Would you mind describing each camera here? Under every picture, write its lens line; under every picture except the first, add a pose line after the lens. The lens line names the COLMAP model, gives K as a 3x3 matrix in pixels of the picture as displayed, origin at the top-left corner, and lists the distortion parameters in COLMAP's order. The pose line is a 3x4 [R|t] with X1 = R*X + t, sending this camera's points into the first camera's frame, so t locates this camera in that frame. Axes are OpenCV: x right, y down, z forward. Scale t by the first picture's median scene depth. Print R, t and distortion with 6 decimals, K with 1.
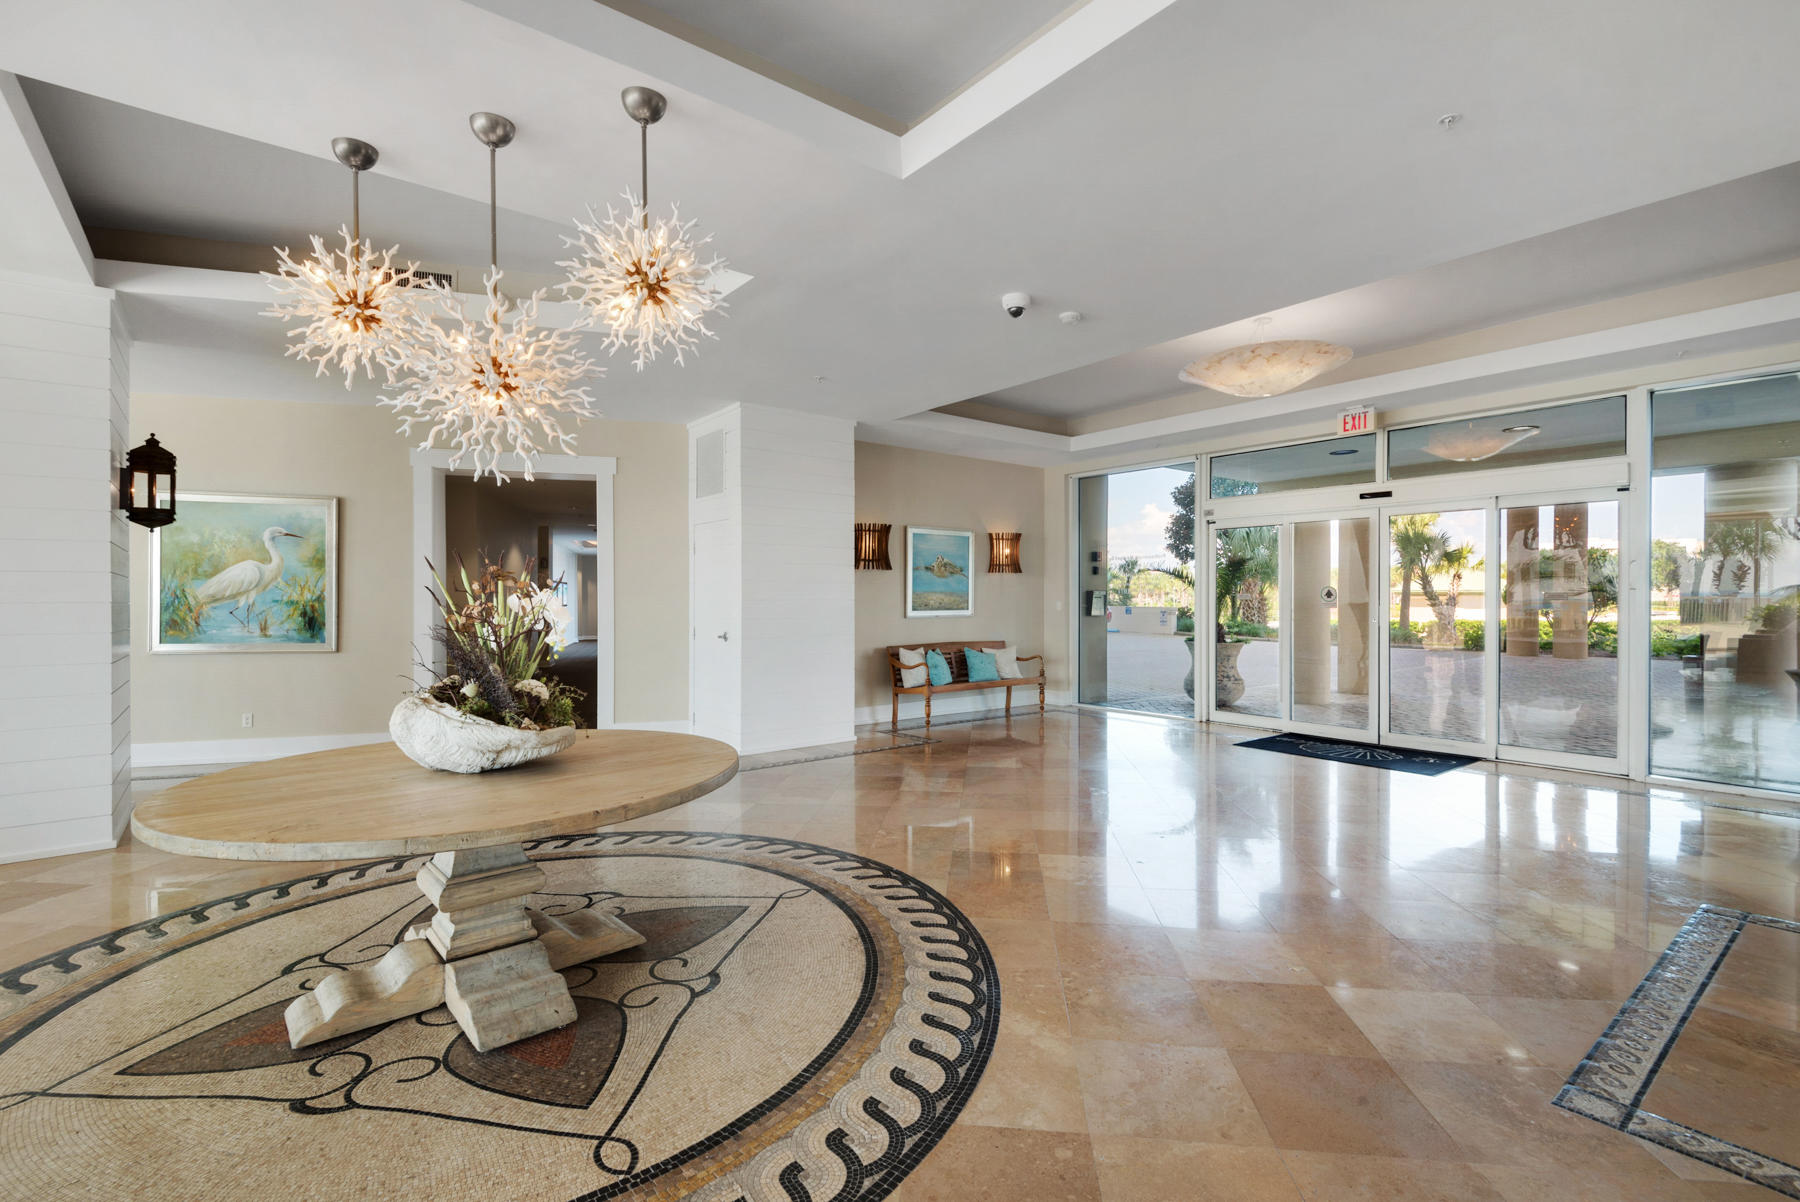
lens RADIAL K [[836.7, 0, 900.0], [0, 836.7, 601.0], [0, 0, 1]] dist [-0.001059, -0.000266]
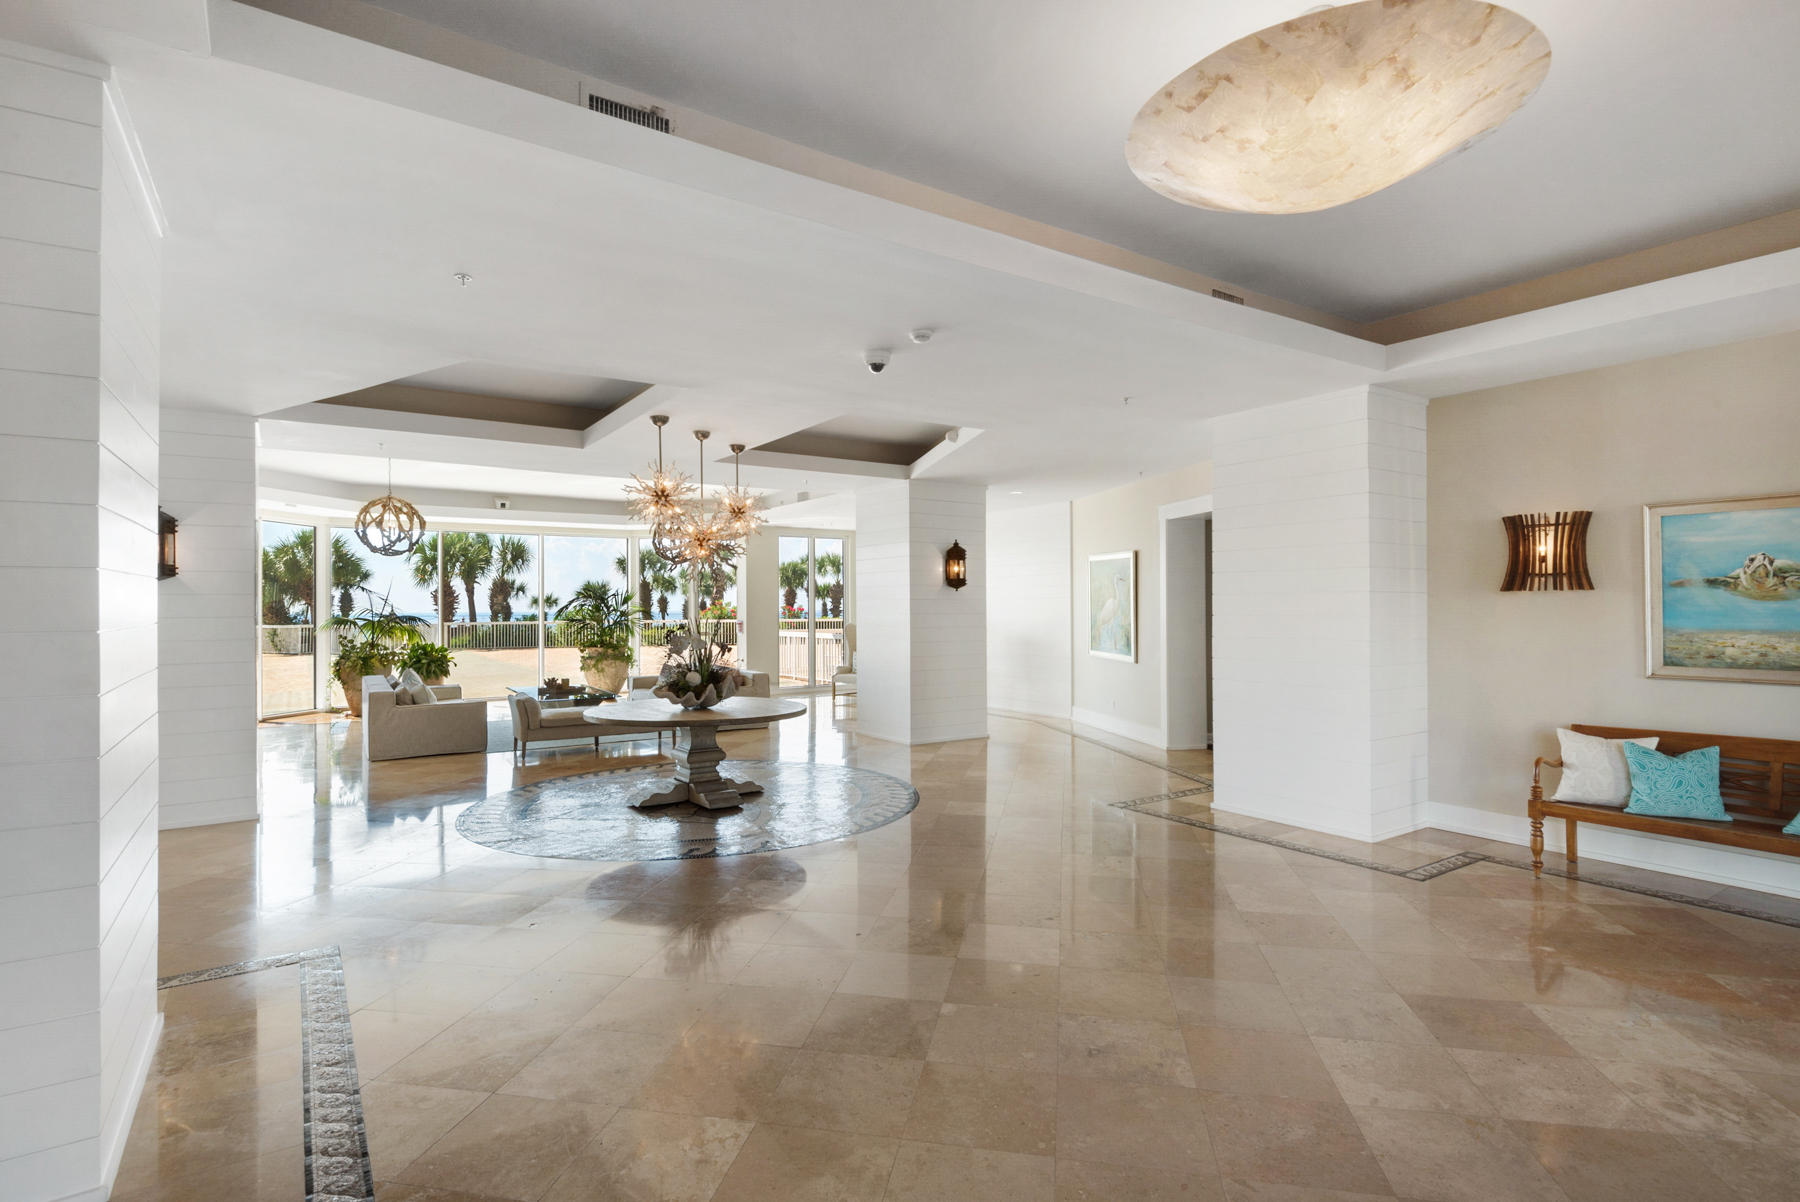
lens RADIAL K [[860.9, 0, 900.0], [0, 860.9, 601.0], [0, 0, 1]] dist [0.023696, -0.000009]
pose [[-0.064709, -0.005163, -0.997891, 0.769791], [0.003640, 0.999979, -0.005410, -0.035784], [0.997898, -0.003983, -0.064688, 0.722929]]
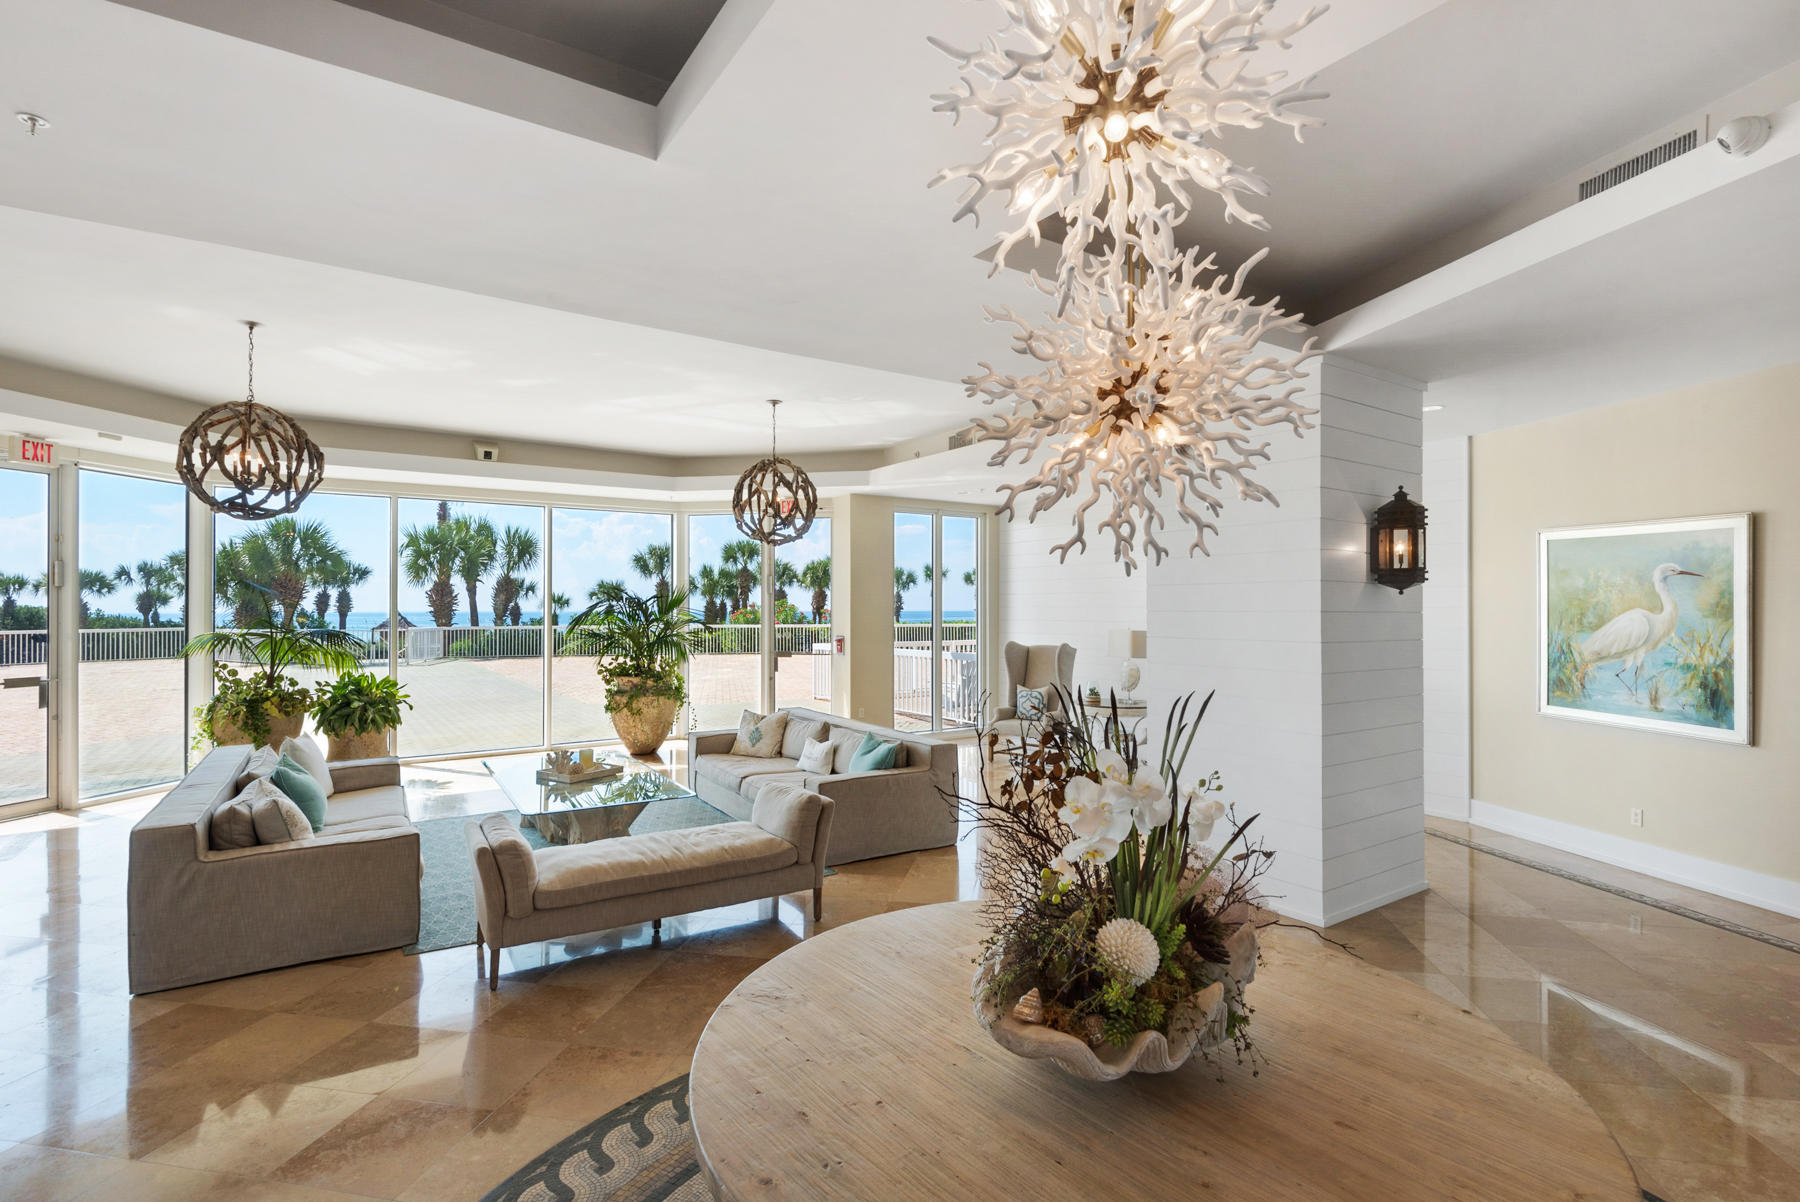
lens RADIAL K [[862.4, 0, 900.0], [0, 862.4, 601.0], [0, 0, 1]] dist [-0.000461, -0.000571]
pose [[-0.075379, -0.007165, -0.997129, 0.062267], [-0.001546, 0.999974, -0.007068, -0.049032], [0.997154, 0.001009, -0.075388, 0.383729]]
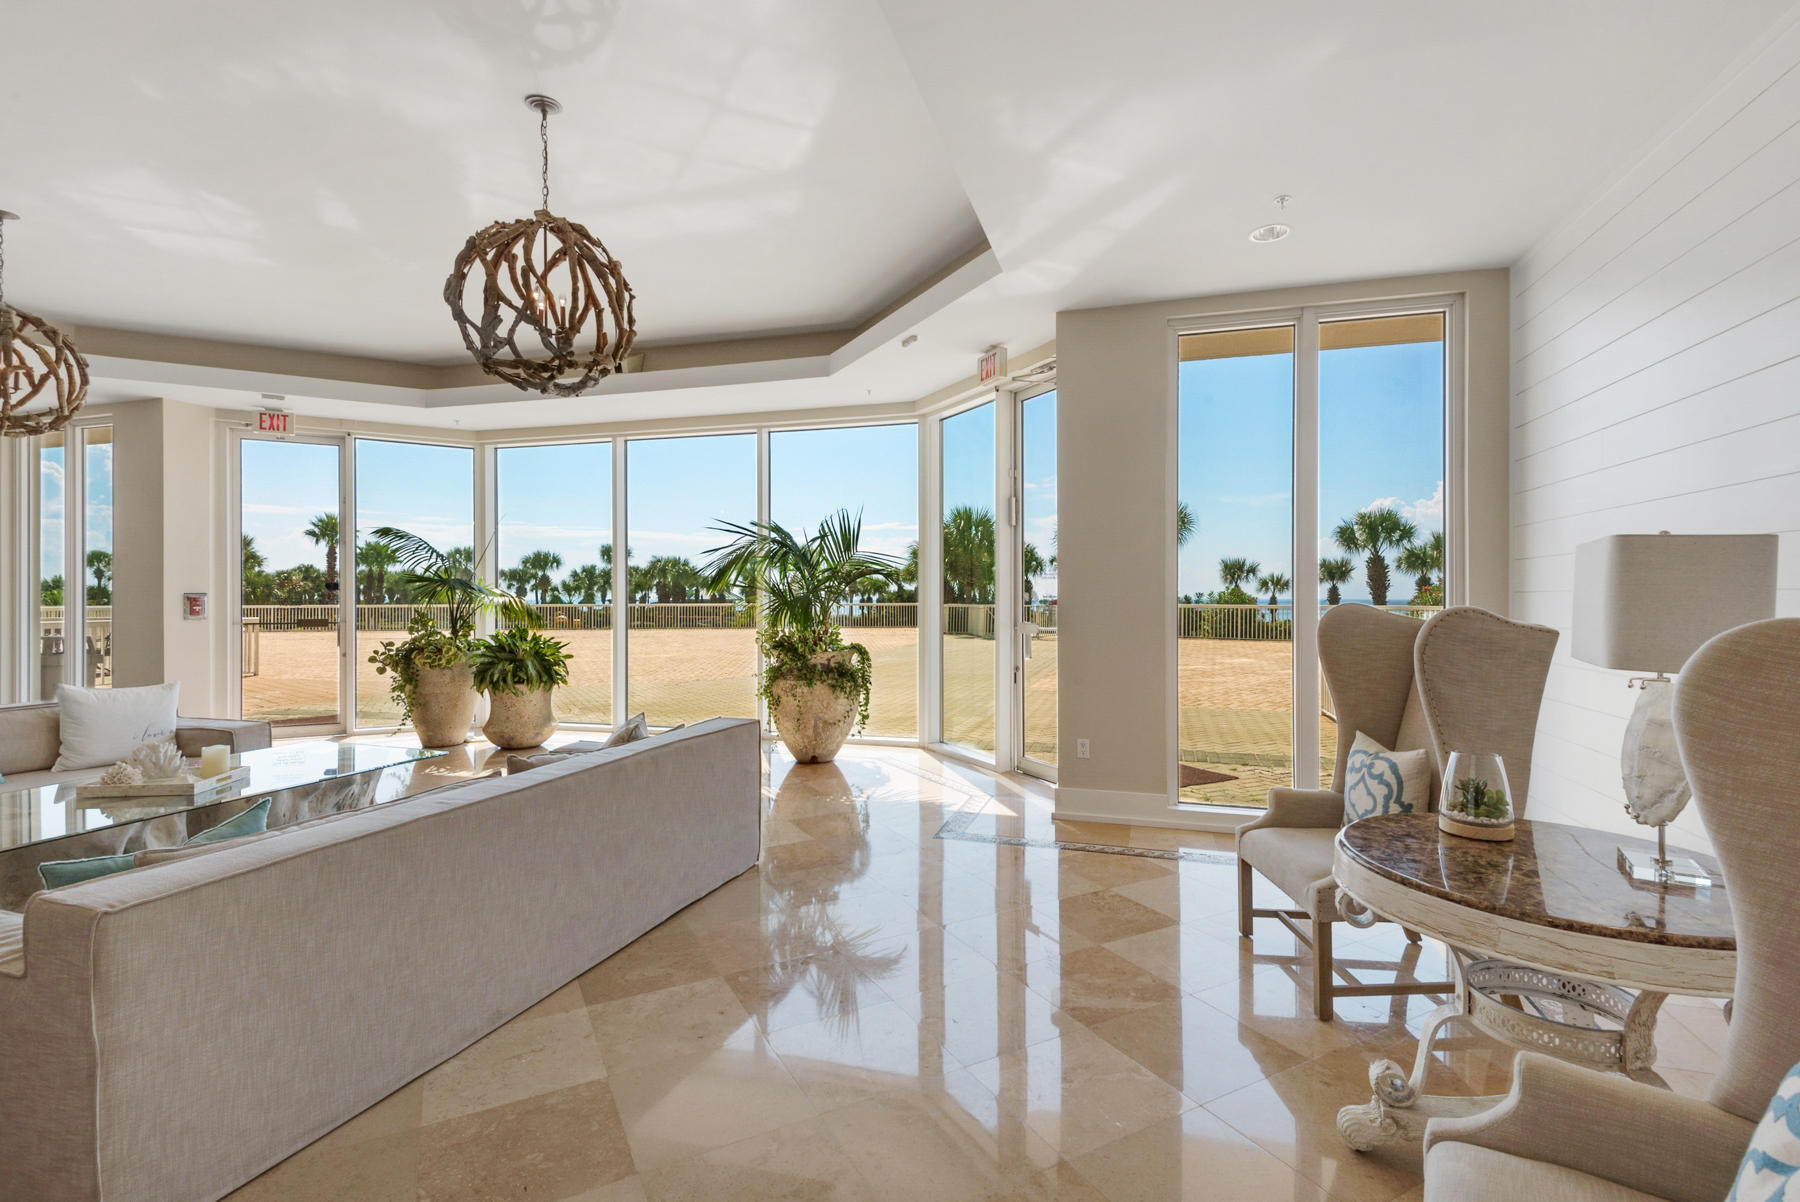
lens RADIAL K [[836.7, 0, 900.0], [0, 836.7, 601.0], [0, 0, 1]] dist [-0.001059, -0.000266]
pose [[-0.821841, 0.004586, -0.569698, -1.013211], [0.001034, 0.999978, 0.006558, 0.010280], [0.569716, 0.004801, -0.821828, 0.739853]]
